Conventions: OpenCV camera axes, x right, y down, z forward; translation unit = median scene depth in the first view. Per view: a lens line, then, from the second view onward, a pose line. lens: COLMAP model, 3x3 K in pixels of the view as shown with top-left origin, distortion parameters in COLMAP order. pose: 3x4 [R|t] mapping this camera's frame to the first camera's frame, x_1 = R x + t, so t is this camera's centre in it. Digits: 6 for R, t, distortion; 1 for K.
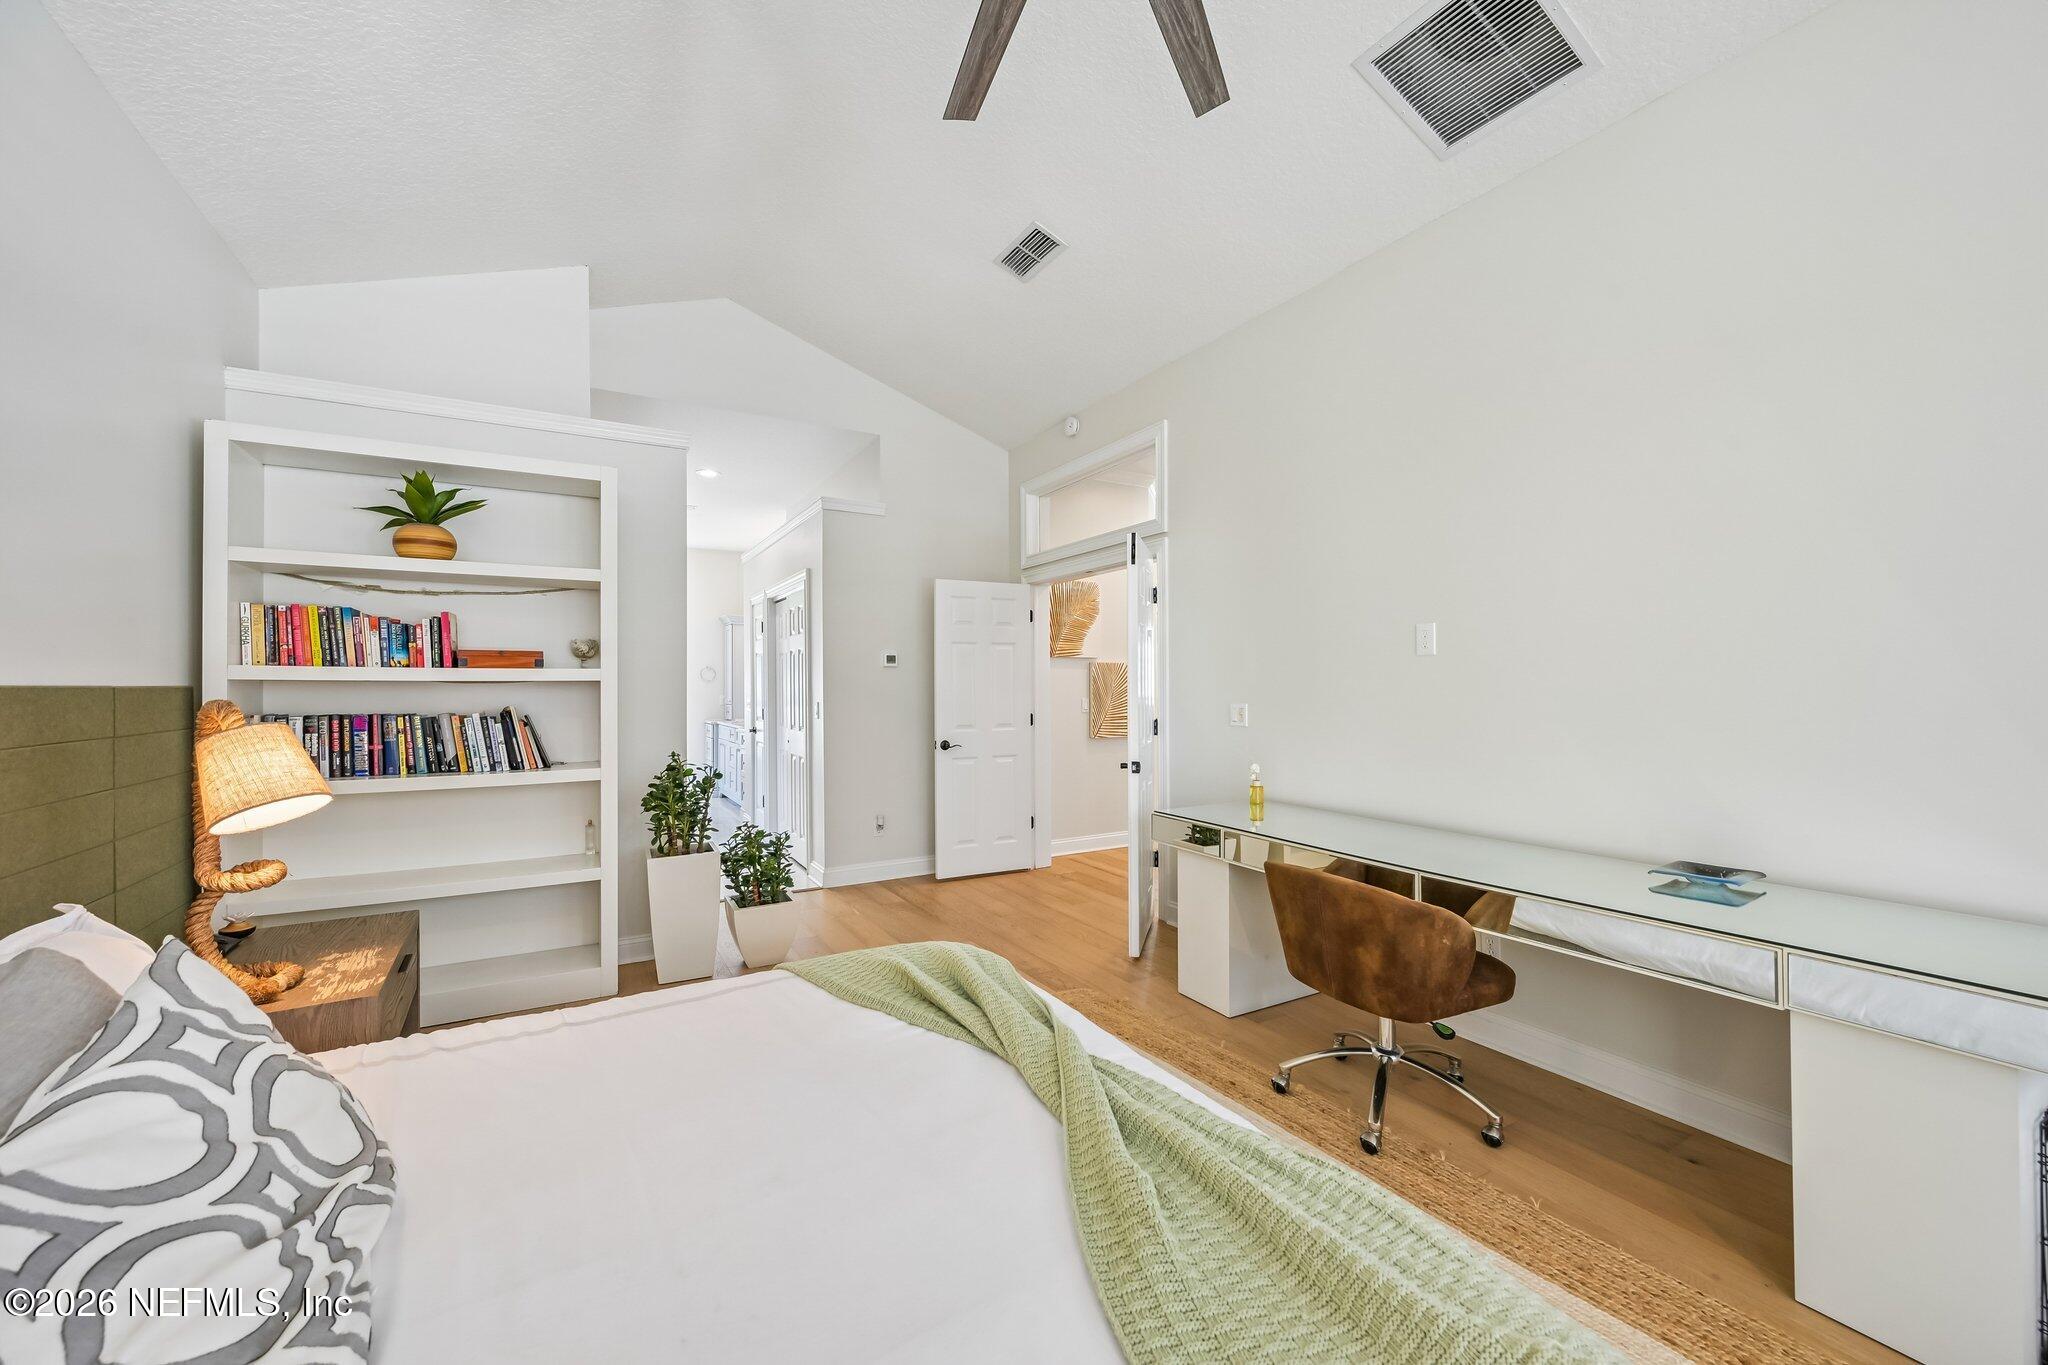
lens RADIAL K [[800.9, 0, 1021.5], [0, 800.9, 683.6], [0, 0, 1]] dist [0.001172, -0.000335]
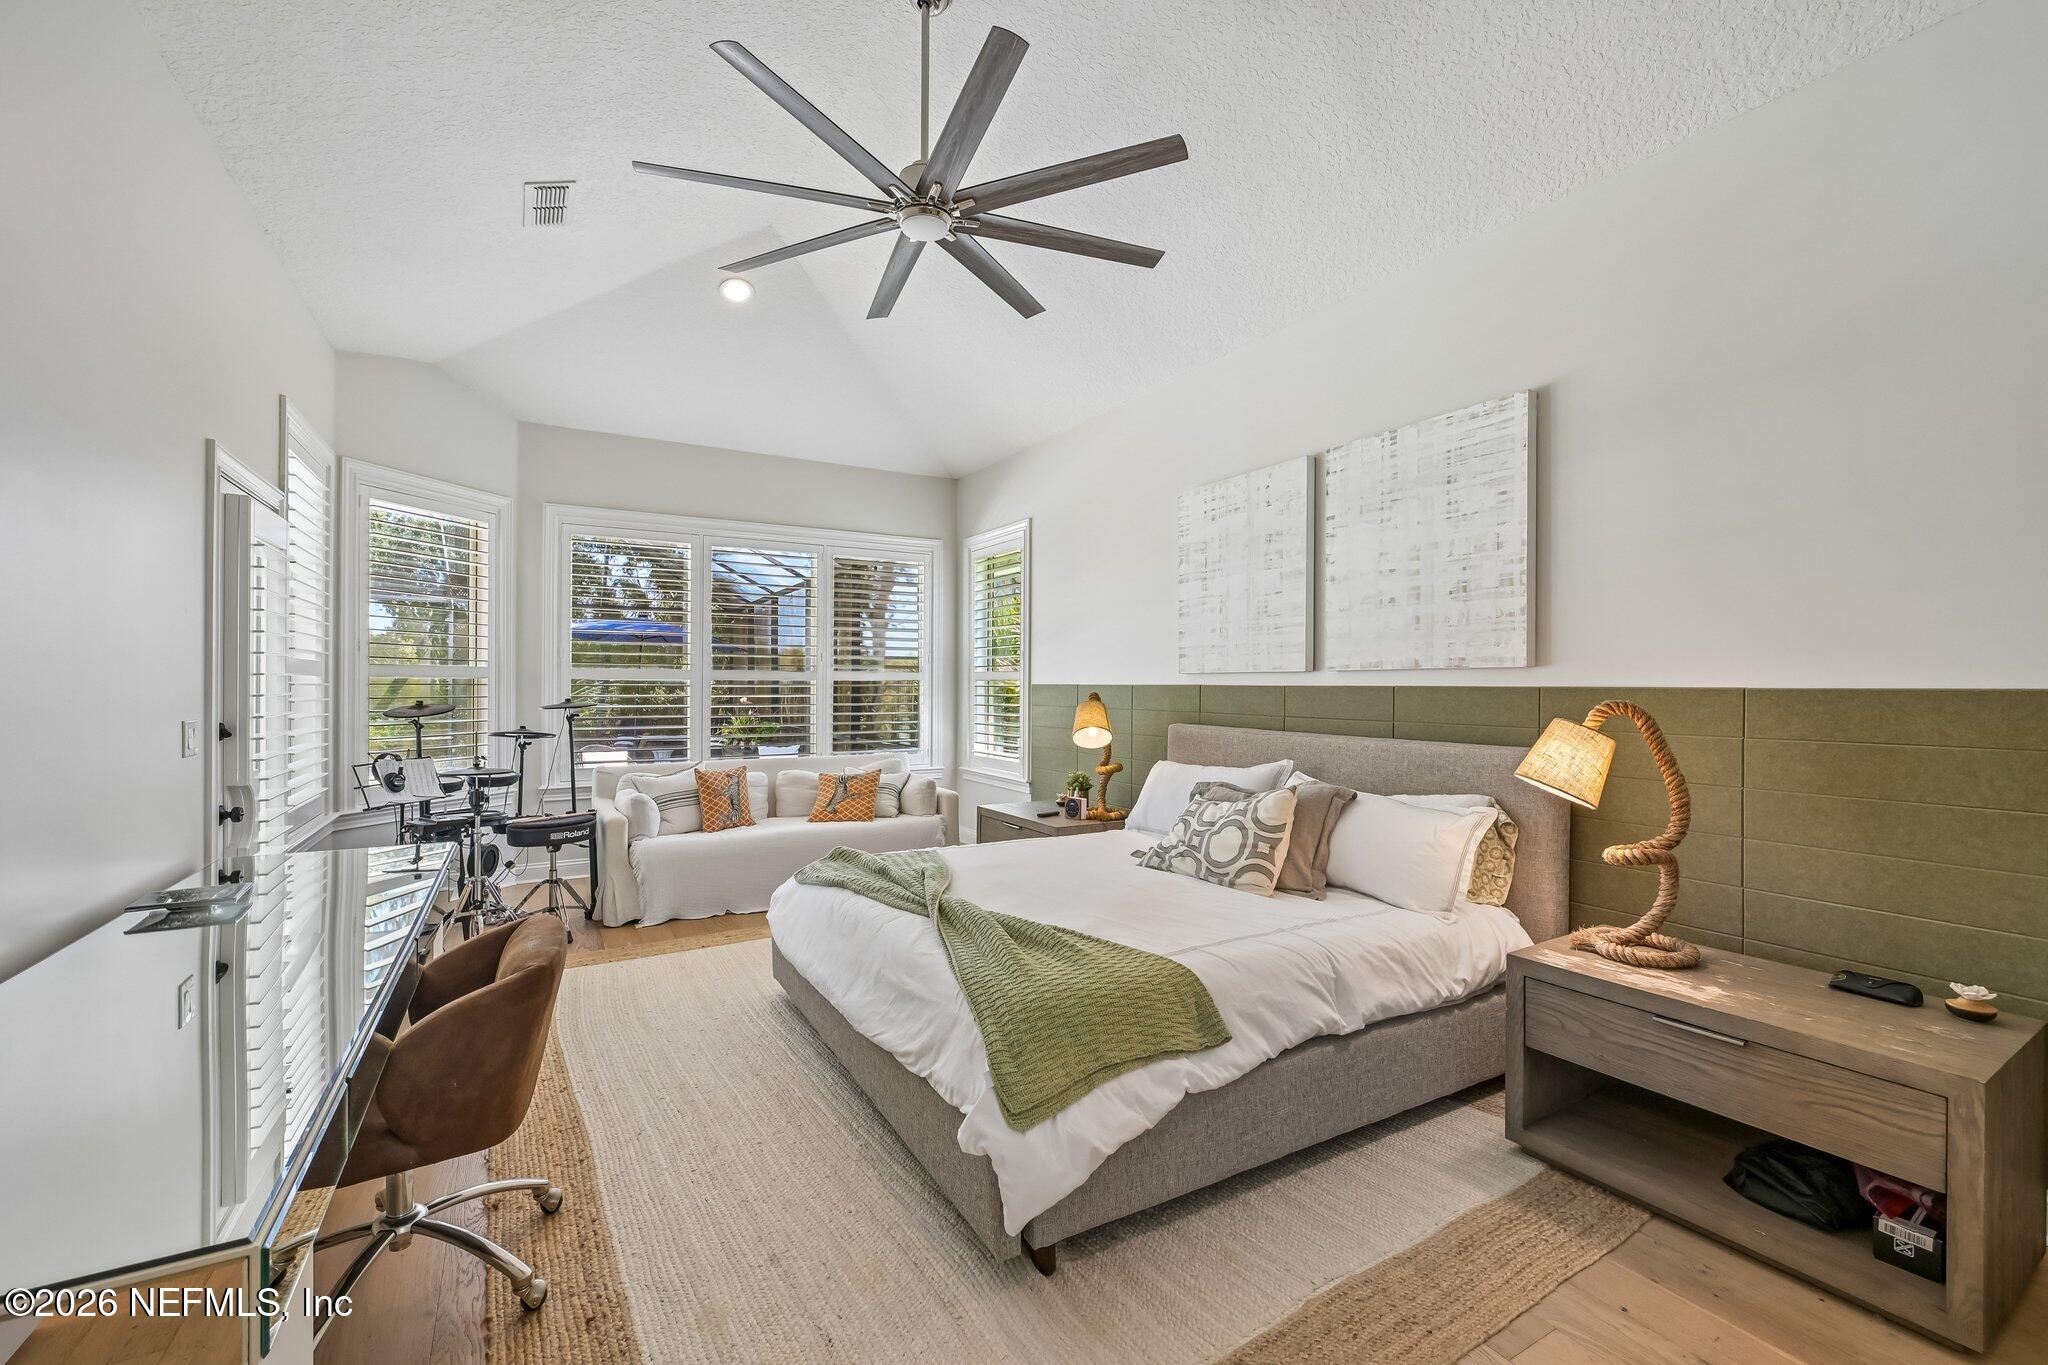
lens RADIAL K [[856.2, 0, 1013.7], [0, 856.2, 687.1], [0, 0, 1]] dist [-0.002228, -0.002020]
pose [[-0.999984, 0.003962, 0.004084, -0.054613], [0.003954, 0.999990, -0.001898, -0.000676], [-0.004091, -0.001882, -0.999990, 1.374493]]
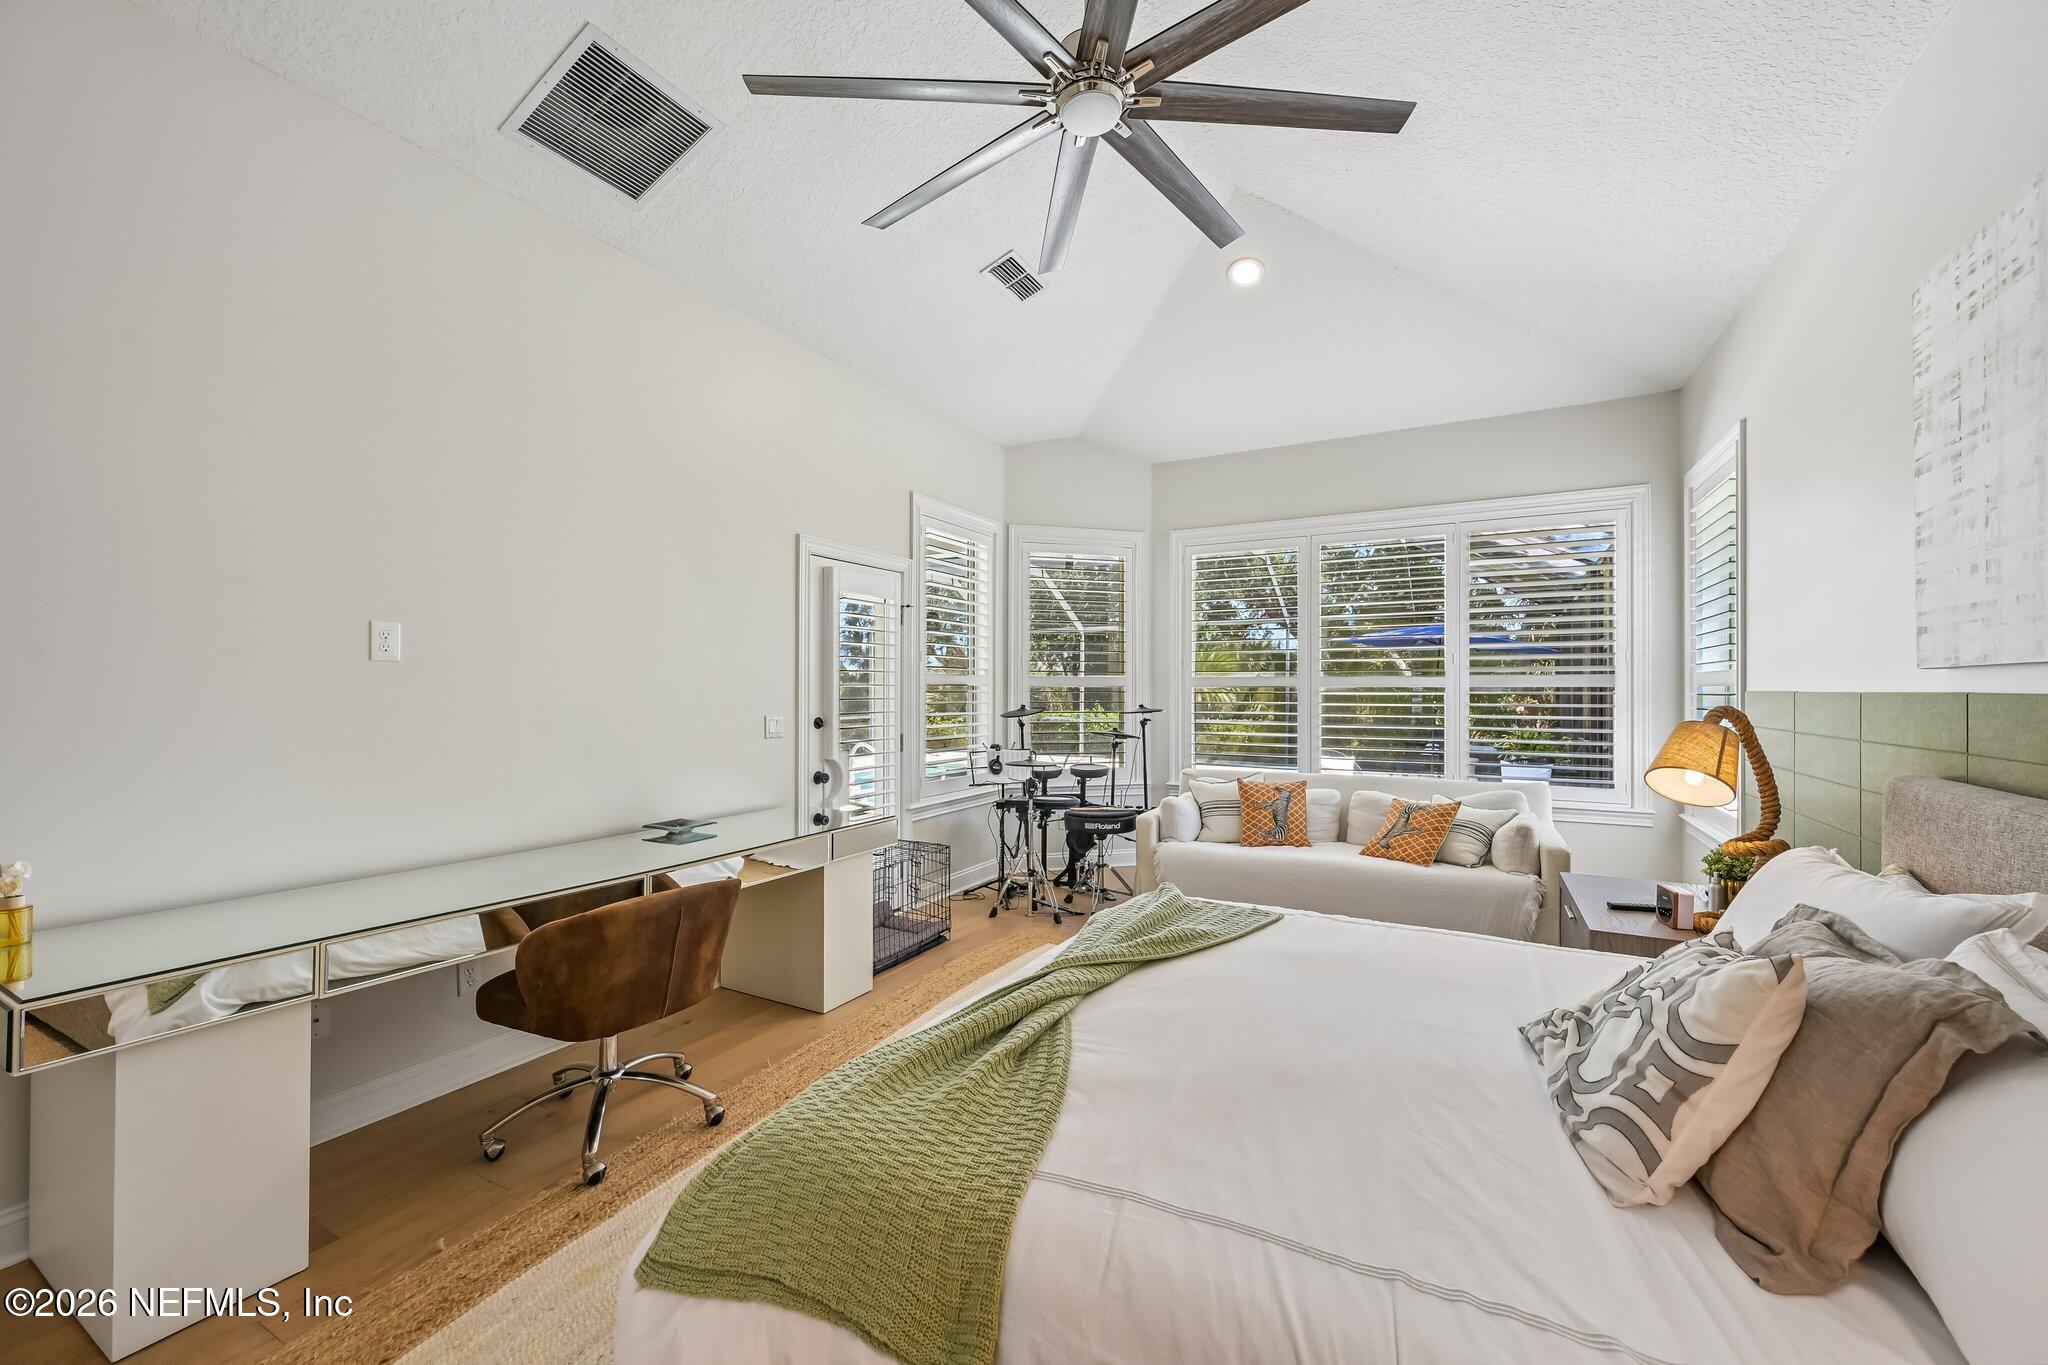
lens RADIAL K [[800.9, 0, 1040.9], [0, 800.9, 687.1], [0, 0, 1]] dist [0.001172, -0.000335]
pose [[-0.525430, 0.008314, 0.850796, -0.514958], [-0.003136, 0.999927, -0.011708, -0.001409], [-0.850831, -0.008820, -0.525365, 0.838209]]
